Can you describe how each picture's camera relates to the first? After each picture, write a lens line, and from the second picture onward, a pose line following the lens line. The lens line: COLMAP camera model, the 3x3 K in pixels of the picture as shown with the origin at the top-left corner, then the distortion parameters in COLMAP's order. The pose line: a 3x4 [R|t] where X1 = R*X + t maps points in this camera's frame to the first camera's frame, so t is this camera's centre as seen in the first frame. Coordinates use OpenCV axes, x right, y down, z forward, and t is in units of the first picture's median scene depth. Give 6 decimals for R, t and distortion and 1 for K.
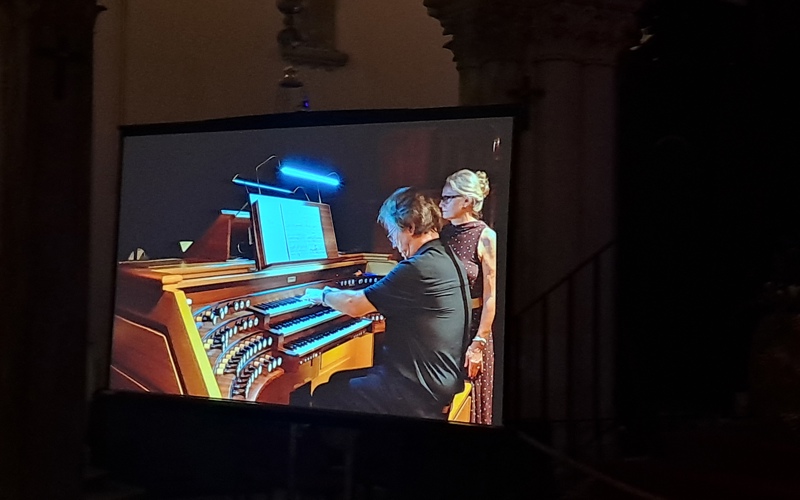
lens RADIAL K [[1438.8, 0, 400.0], [0, 1438.8, 250.0], [0, 0, 1]] dist [0.322238, 0.052700]
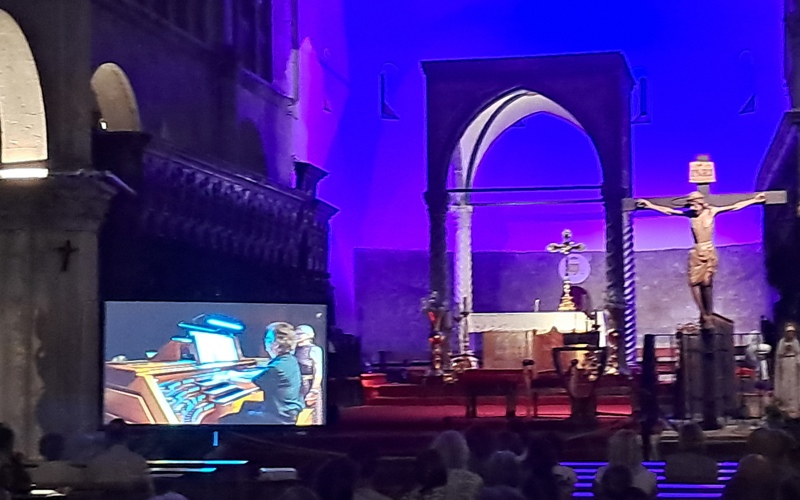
lens RADIAL K [[1905.6, 0, 400.0], [0, 1905.6, 250.0], [0, 0, 1]] dist [0.115093, 0.411310]
pose [[0.674964, 0.020175, 0.737575, -2.088022], [-0.006763, 0.999753, -0.021157, -0.105312], [-0.737820, 0.009292, 0.674934, -1.242241]]
